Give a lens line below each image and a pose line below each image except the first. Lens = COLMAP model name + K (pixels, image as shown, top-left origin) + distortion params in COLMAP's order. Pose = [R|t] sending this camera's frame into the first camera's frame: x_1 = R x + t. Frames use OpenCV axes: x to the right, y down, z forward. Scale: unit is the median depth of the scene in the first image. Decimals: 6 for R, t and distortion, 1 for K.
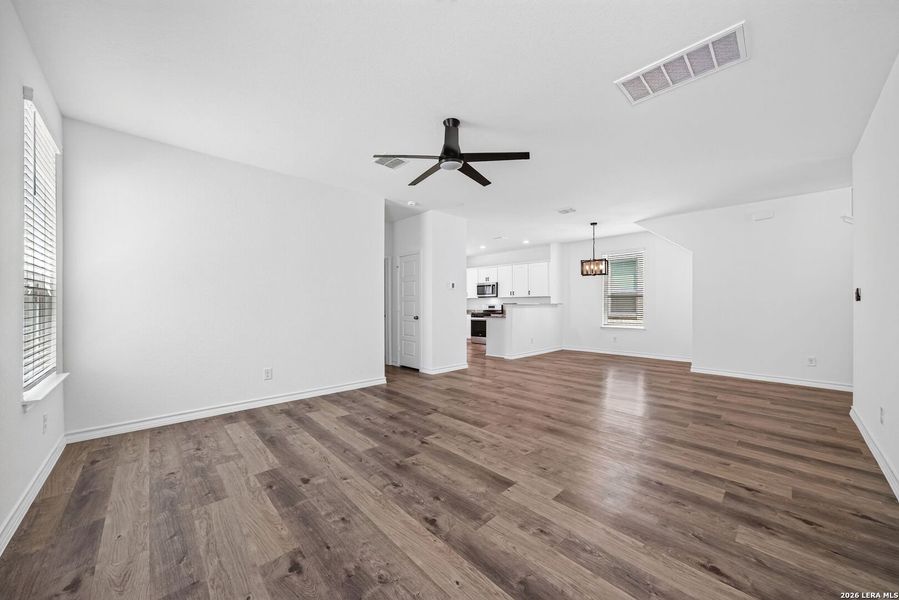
lens RADIAL K [[331.7, 0, 448.4], [0, 331.7, 303.2], [0, 0, 1]] dist [-0.010455, 0.000837]
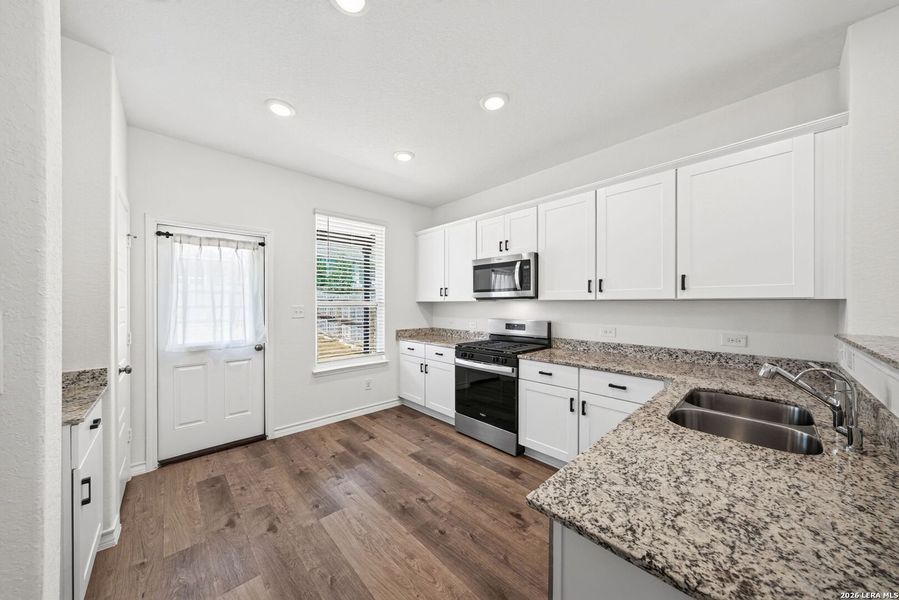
lens RADIAL K [[302.3, 0, 444.7], [0, 302.3, 302.1], [0, 0, 1]] dist [-0.005479, 0.000717]
pose [[0.999950, -0.001142, -0.009945, 0.085607], [0.001151, 0.999999, 0.000920, -0.022139], [0.009944, -0.000931, 0.999950, 0.973805]]
